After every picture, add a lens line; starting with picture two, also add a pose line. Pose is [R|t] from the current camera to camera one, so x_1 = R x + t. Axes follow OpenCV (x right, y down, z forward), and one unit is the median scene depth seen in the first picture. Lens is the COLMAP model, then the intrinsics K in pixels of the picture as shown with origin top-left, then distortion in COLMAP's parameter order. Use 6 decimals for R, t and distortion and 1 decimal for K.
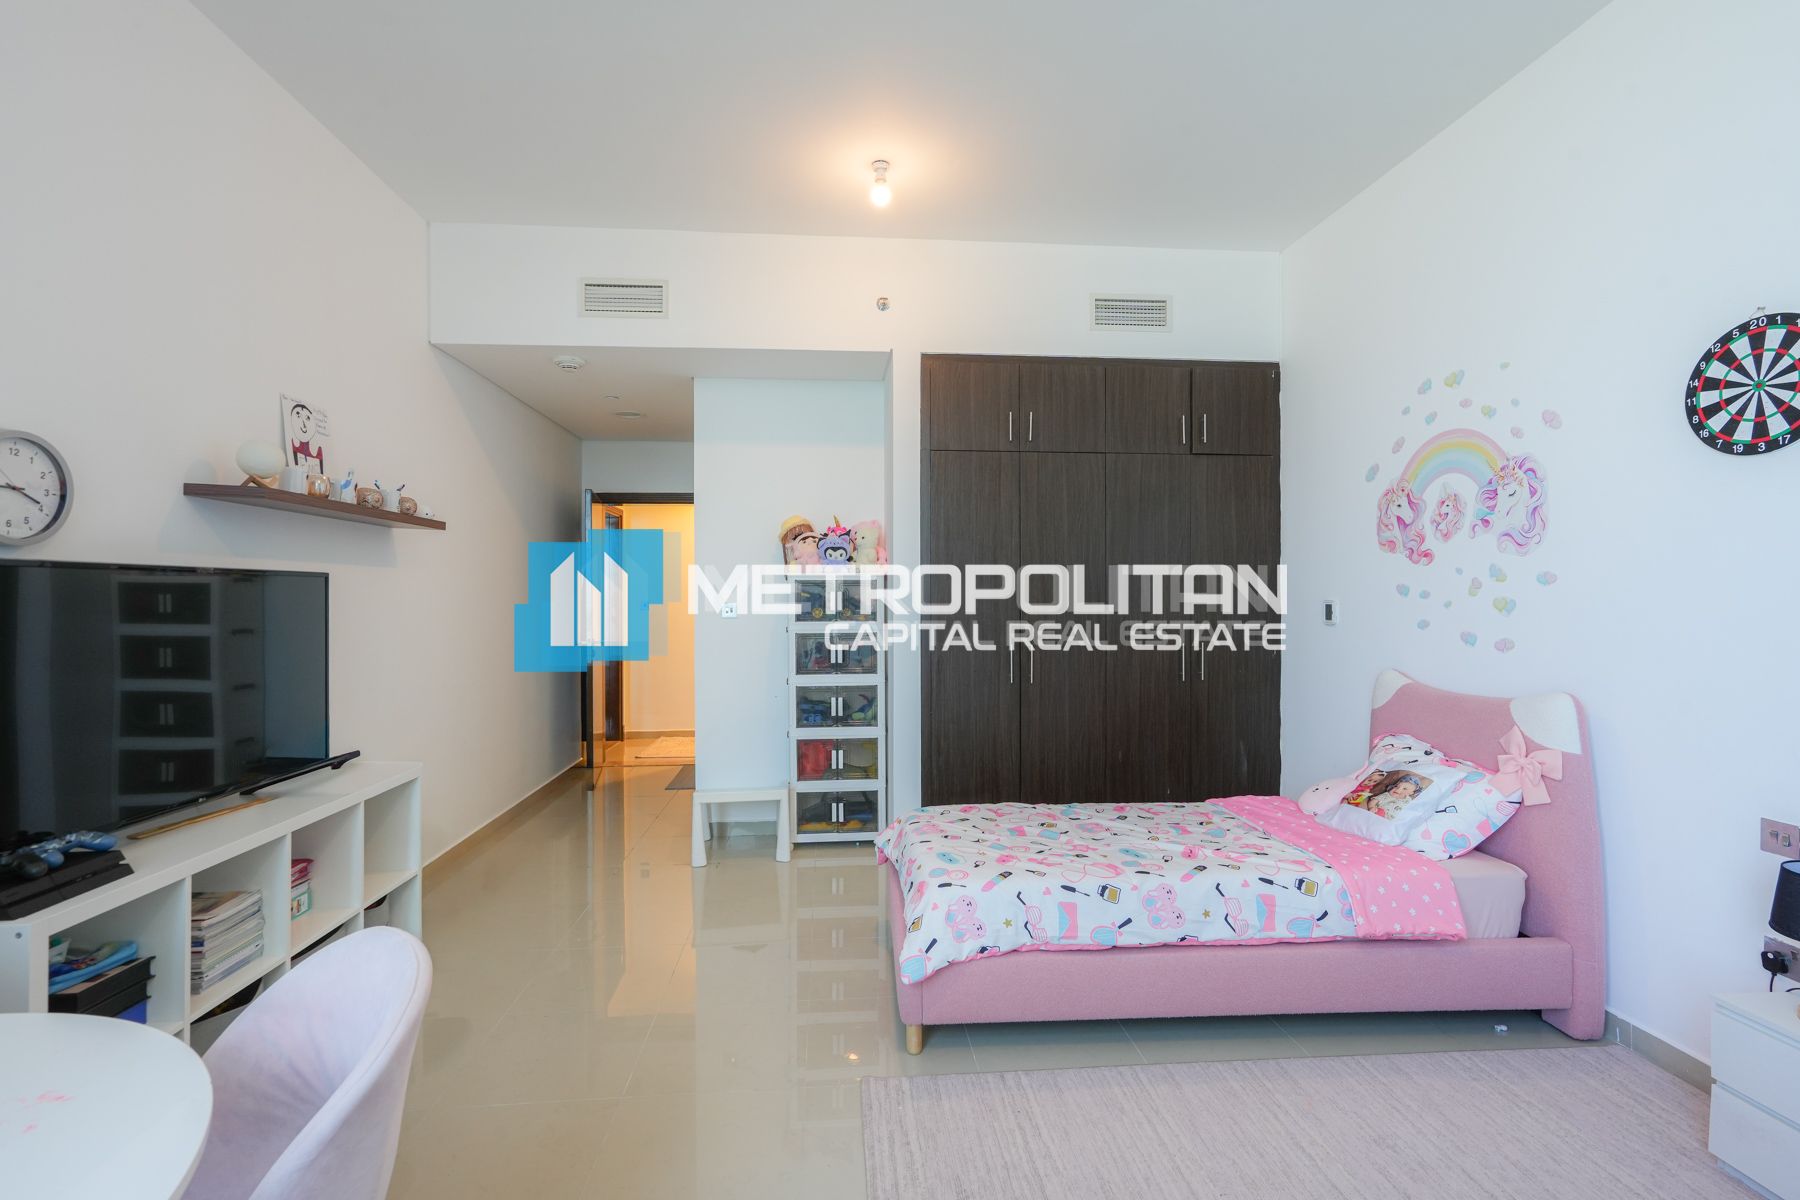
lens RADIAL K [[812.6, 0, 904.1], [0, 812.6, 594.7], [0, 0, 1]] dist [0.015248, 0.005462]
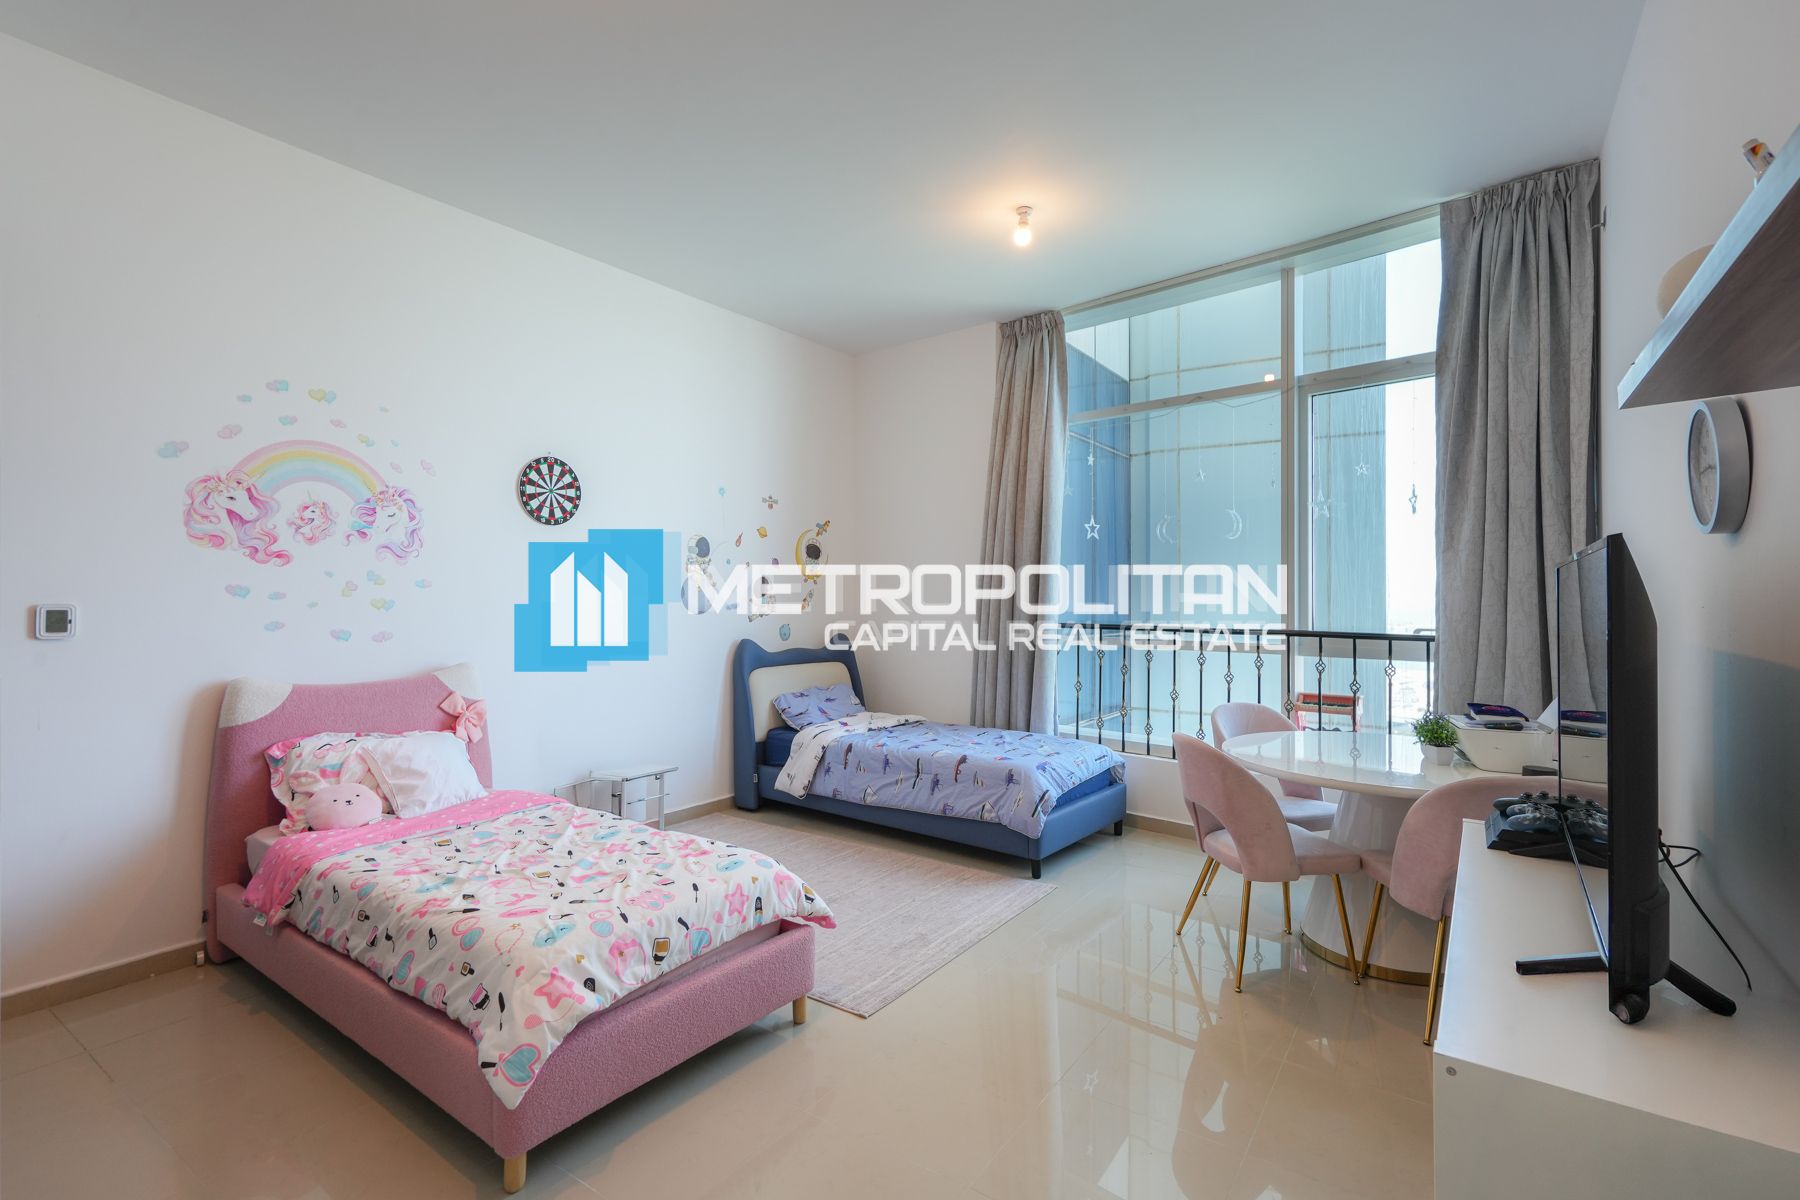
lens RADIAL K [[812.6, 0, 902.6], [0, 812.6, 596.1], [0, 0, 1]] dist [0.015248, 0.005462]
pose [[-0.759338, -0.003345, 0.650687, -0.665295], [-0.001351, 0.999993, 0.003564, -0.004806], [-0.650695, 0.001827, -0.759337, 1.444571]]
